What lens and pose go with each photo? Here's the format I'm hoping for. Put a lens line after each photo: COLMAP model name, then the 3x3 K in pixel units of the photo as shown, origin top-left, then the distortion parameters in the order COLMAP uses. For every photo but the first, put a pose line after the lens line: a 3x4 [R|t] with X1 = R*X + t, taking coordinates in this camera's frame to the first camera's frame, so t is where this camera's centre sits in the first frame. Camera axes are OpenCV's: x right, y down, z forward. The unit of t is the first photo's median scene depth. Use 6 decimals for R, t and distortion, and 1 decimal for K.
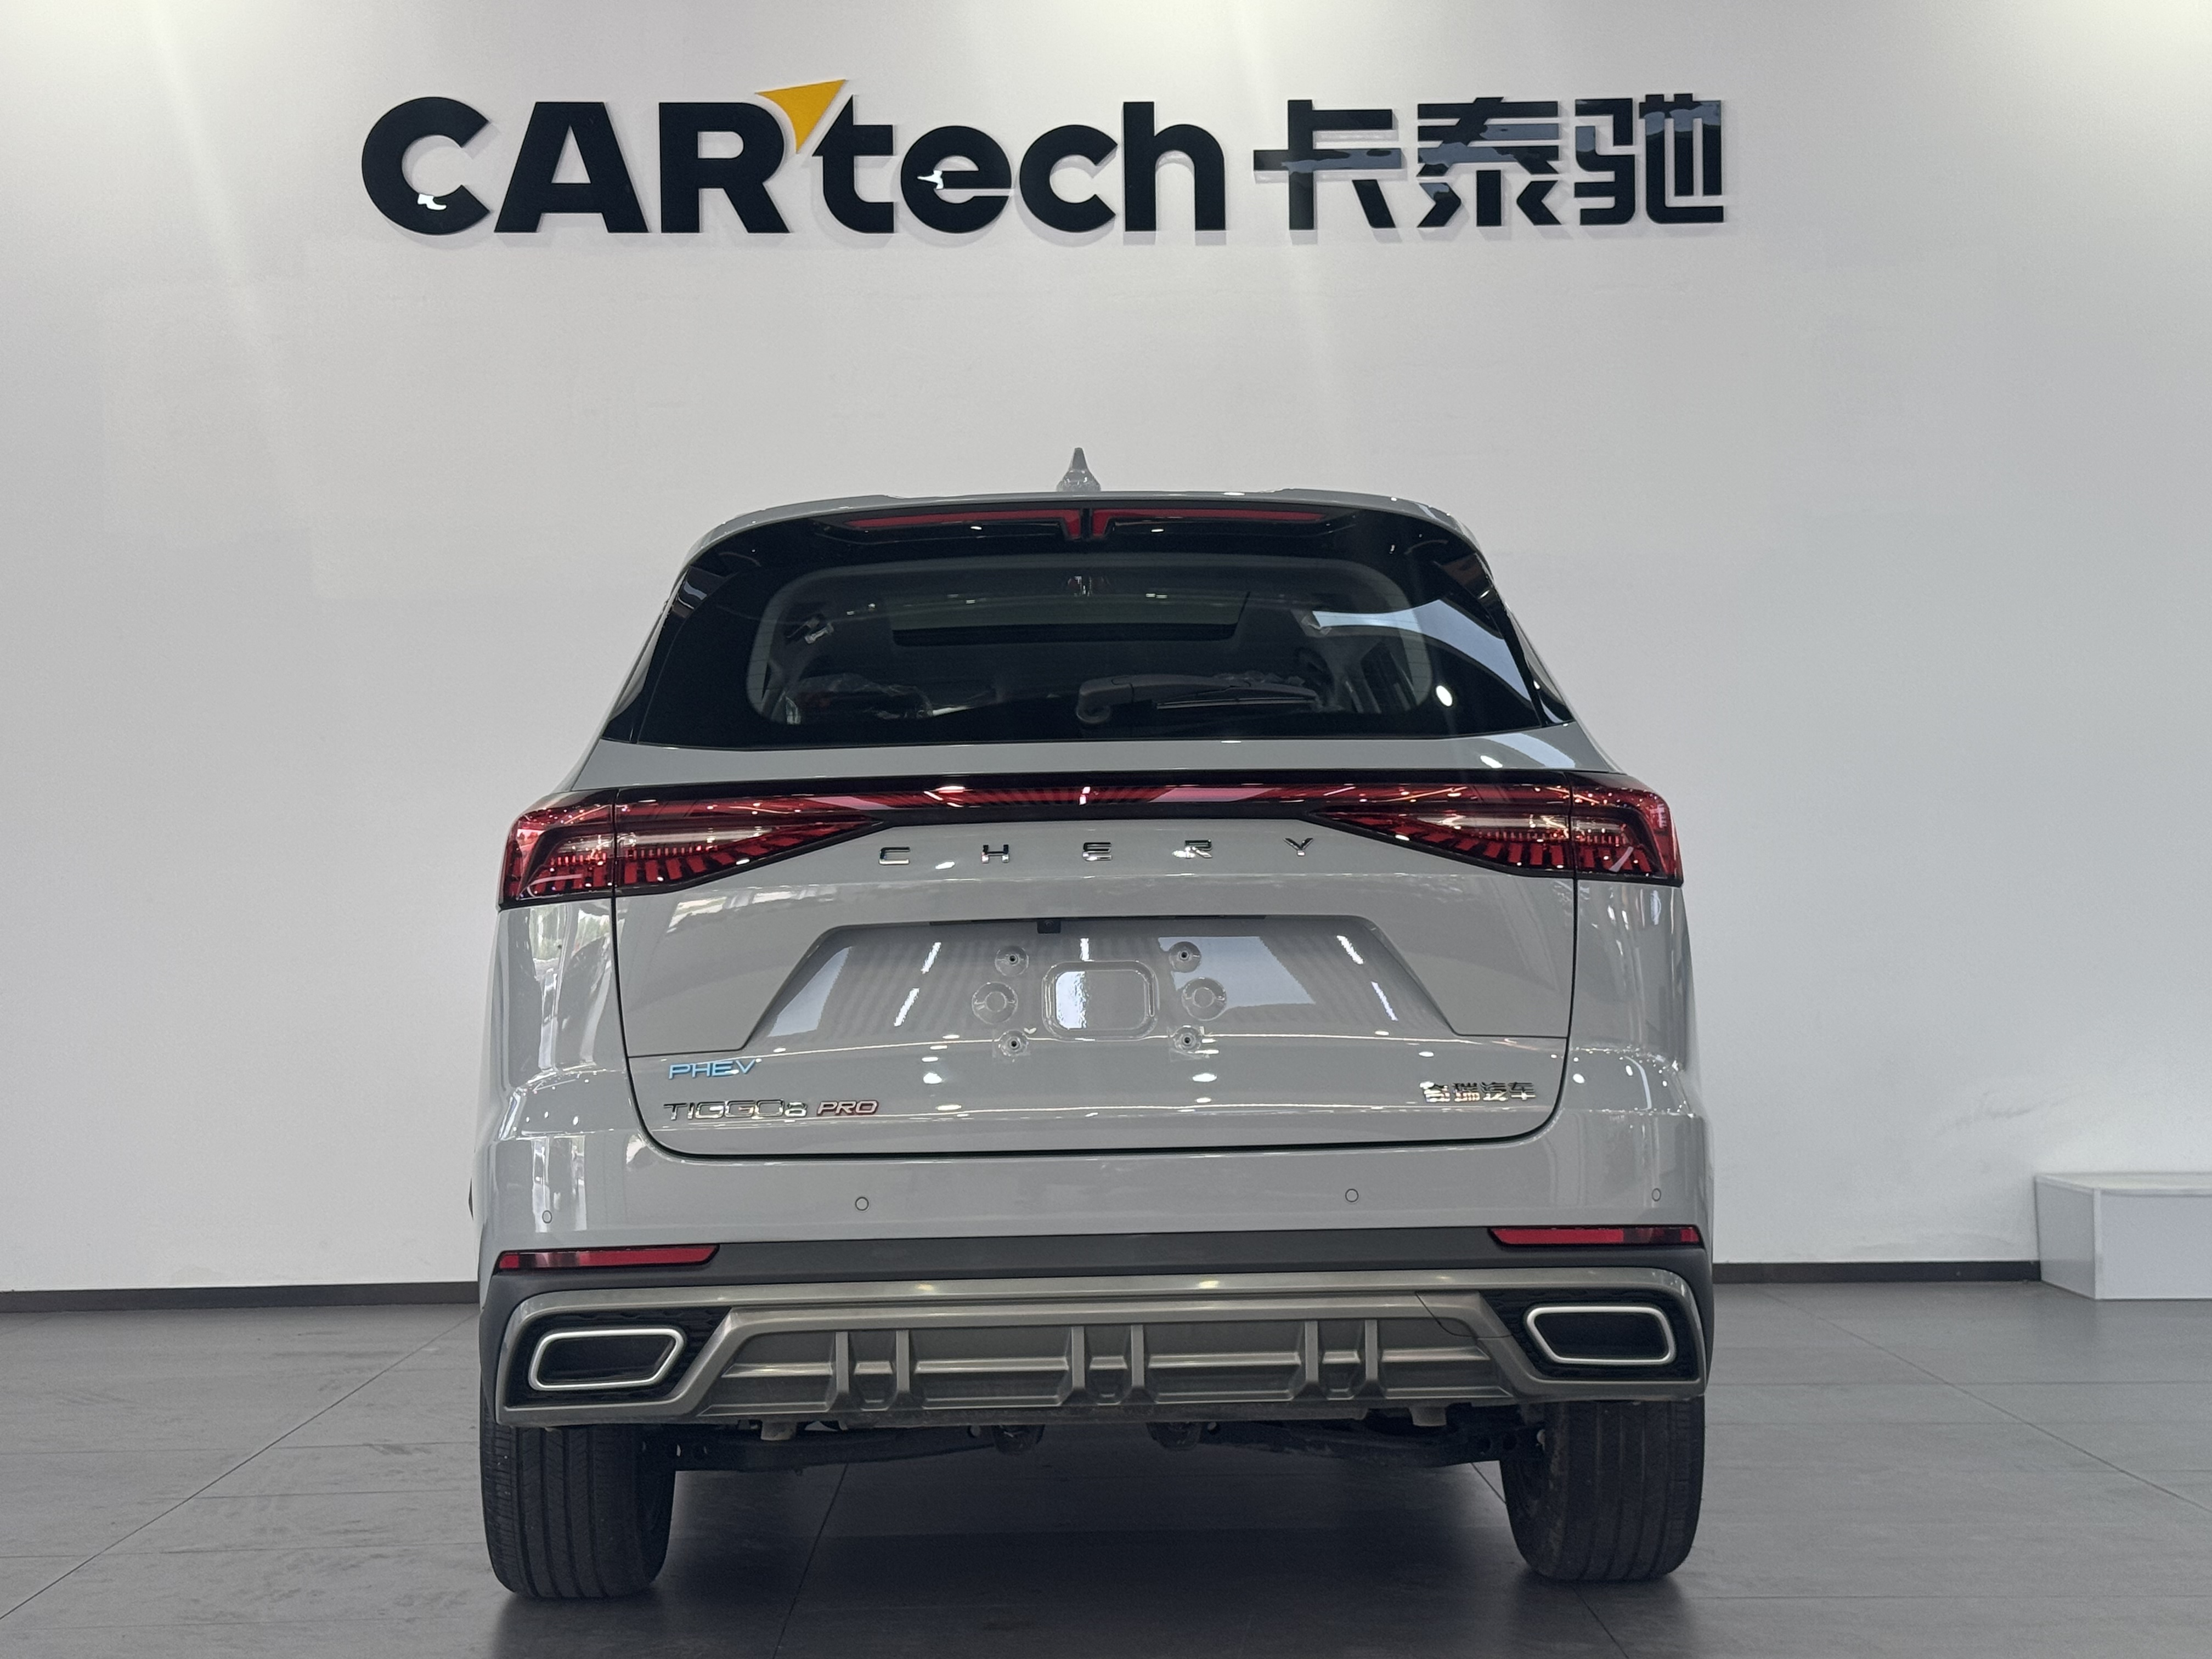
lens RADIAL K [[3623.7, 0, 1090.3], [0, 3623.7, 812.7], [0, 0, 1]] dist [-0.016275, 0.000000]
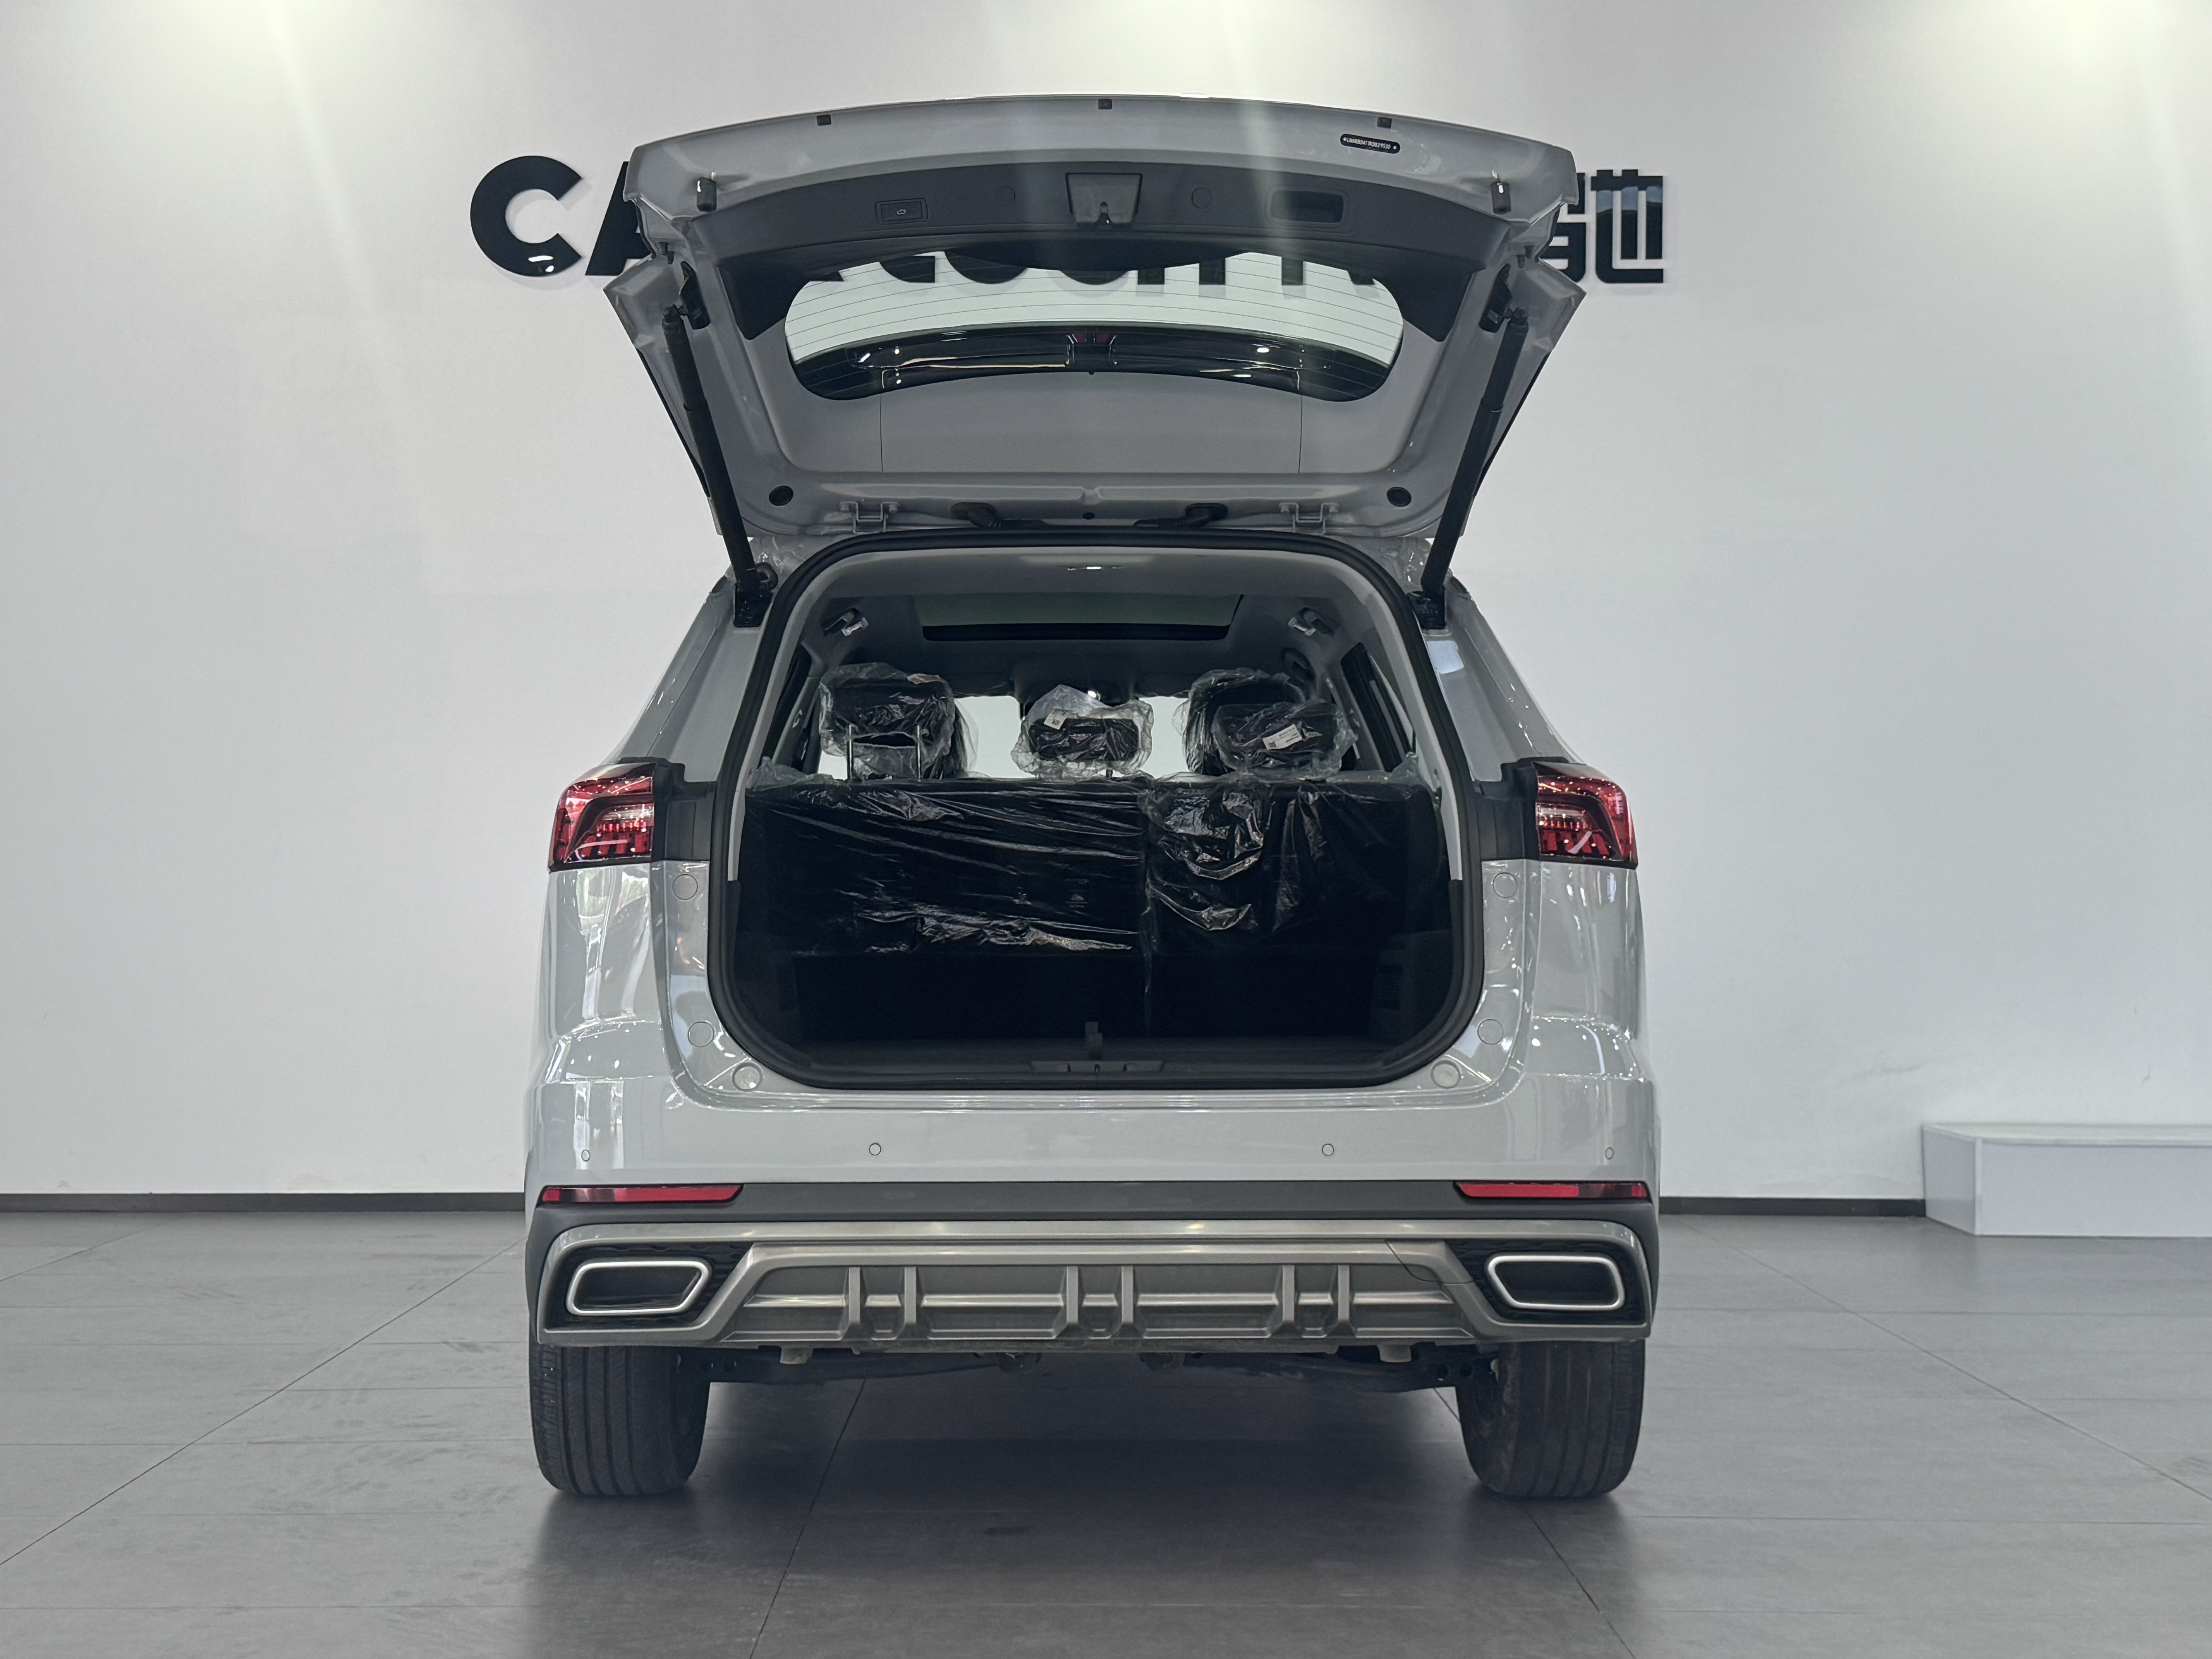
lens RADIAL K [[2886.9, 0, 1049.4], [0, 2886.9, 821.2], [0, 0, 1]] dist [-0.002600, 0.000000]
pose [[0.999653, 0.017068, -0.020073, 0.004265], [-0.016863, 0.999804, 0.010340, 0.000080], [0.020245, -0.009998, 0.999745, 0.126429]]
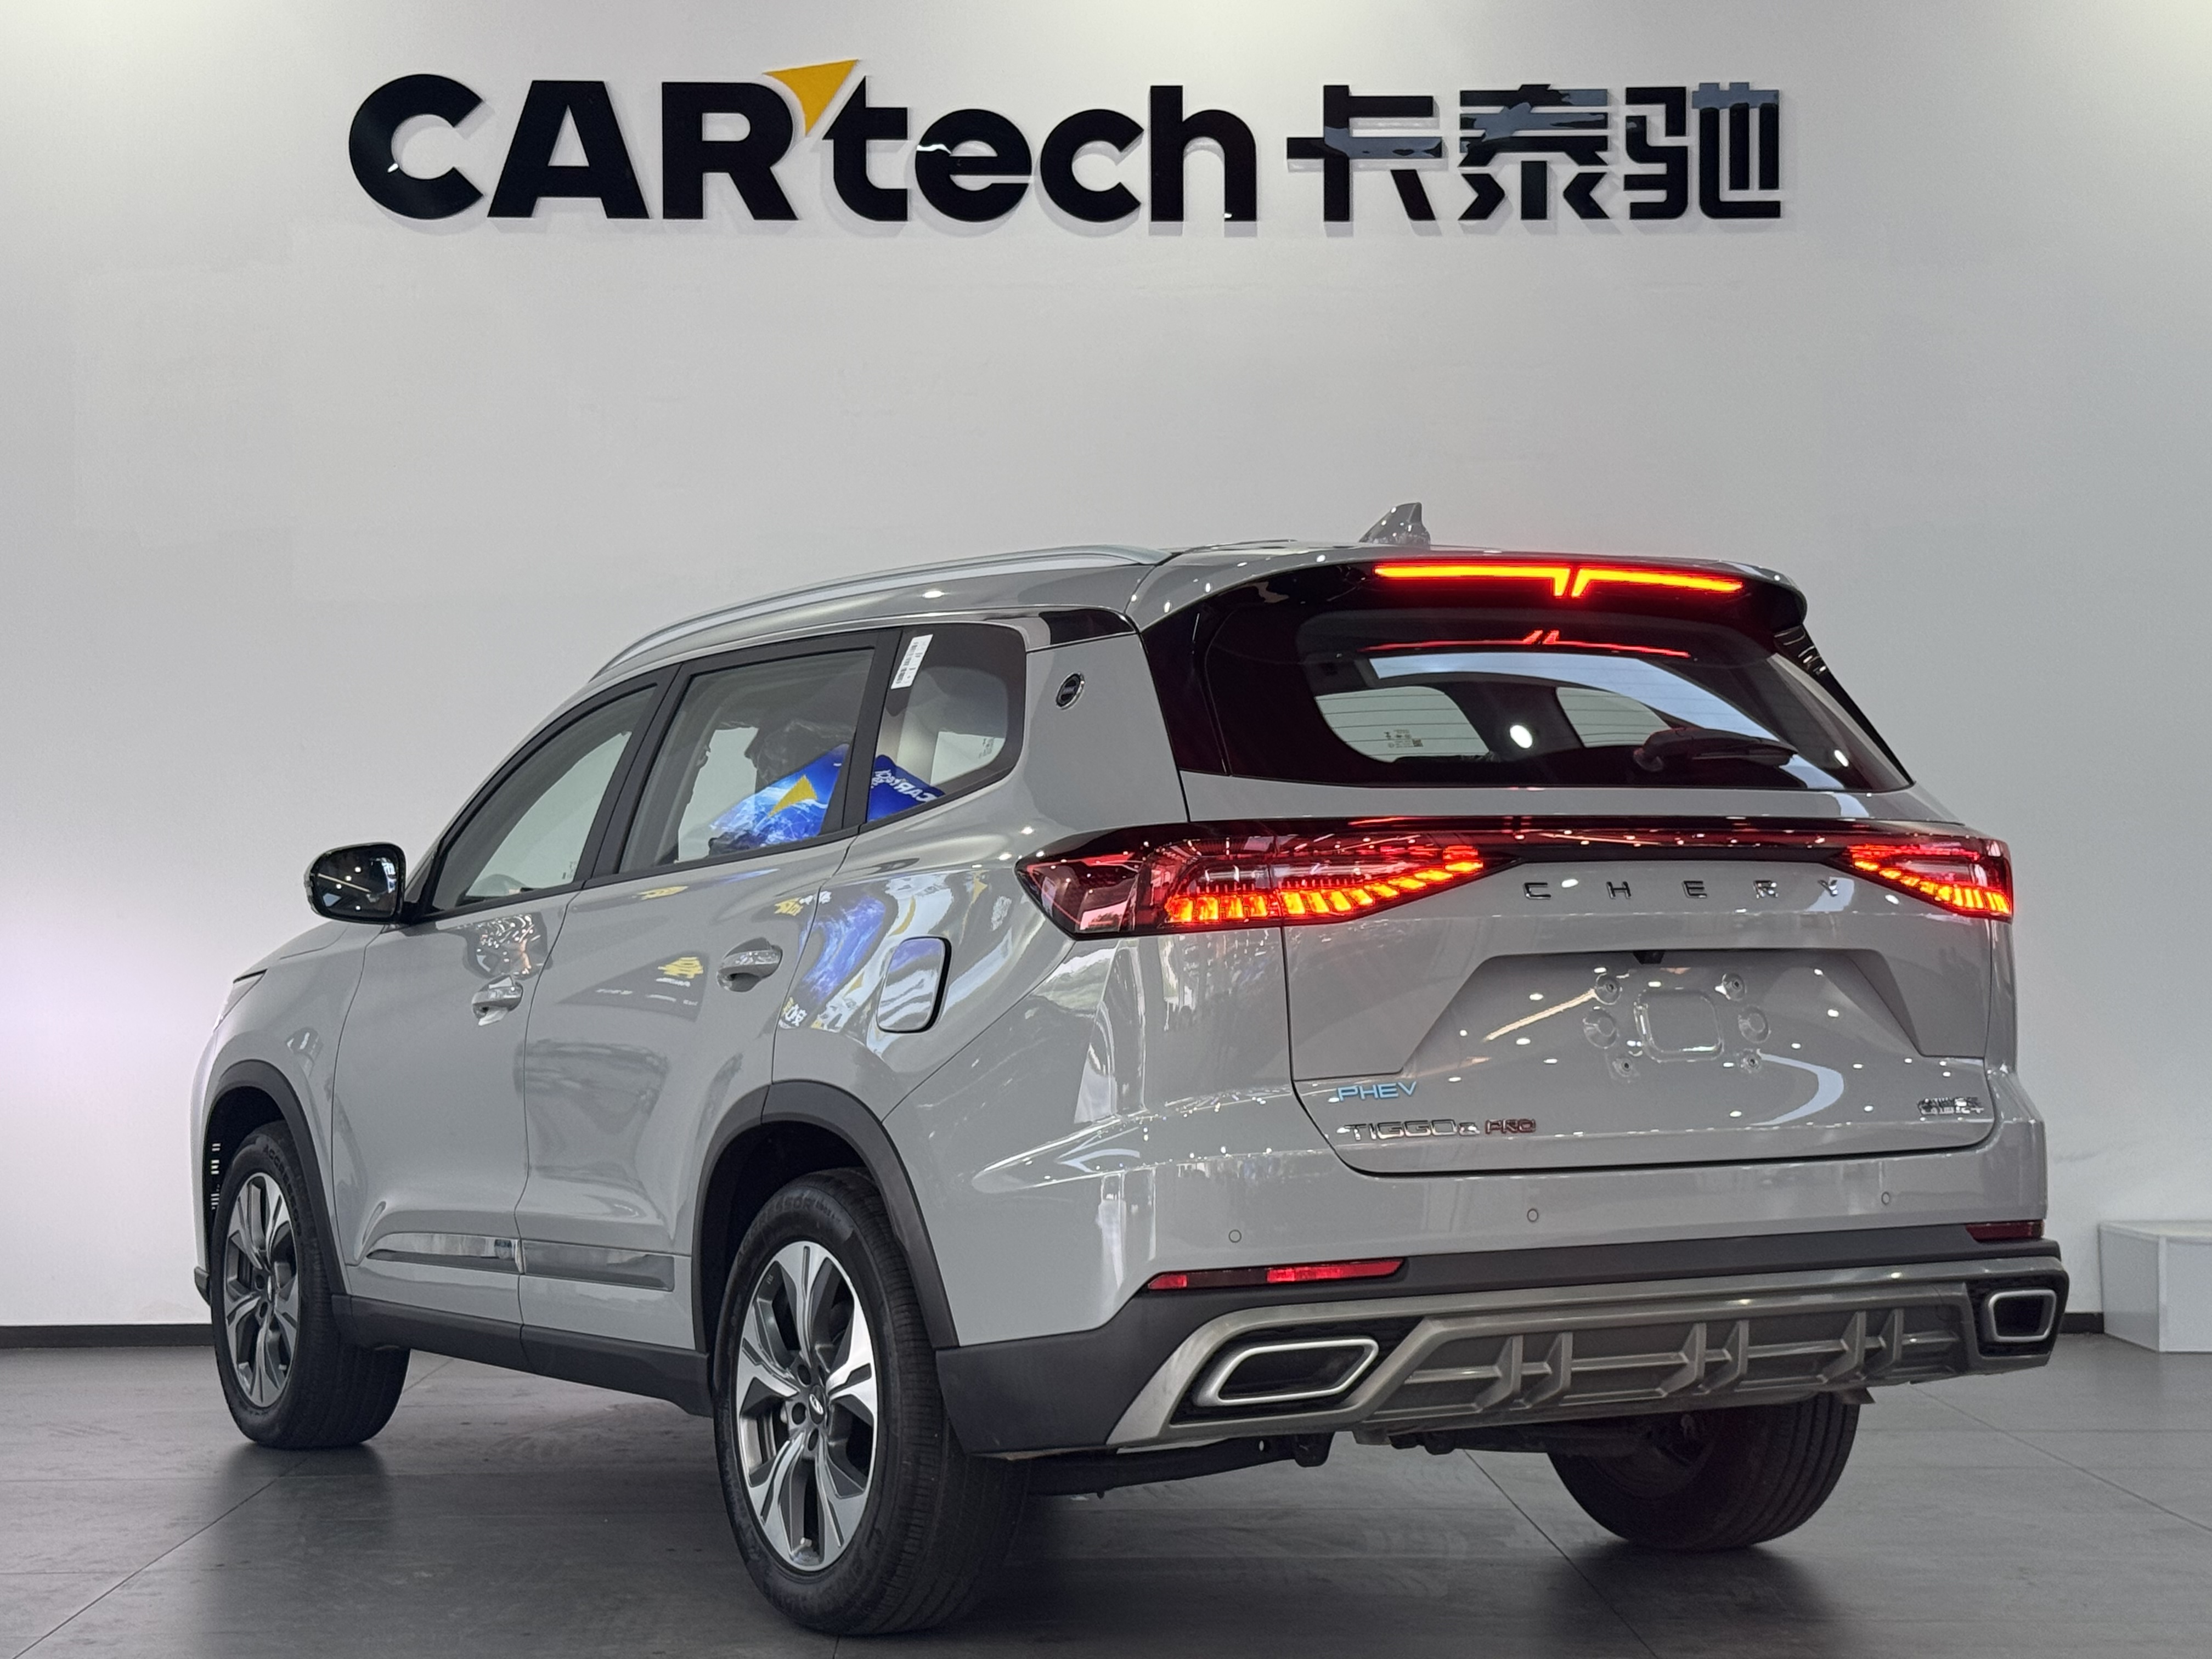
lens RADIAL K [[3834.2, 0, 1112.5], [0, 3834.2, 836.1], [0, 0, 1]] dist [-0.036448, 0.000000]
pose [[0.999943, 0.008004, 0.007006, -0.009107], [-0.008010, 0.999968, 0.000726, -0.000181], [-0.007000, -0.000782, 0.999975, -0.005370]]
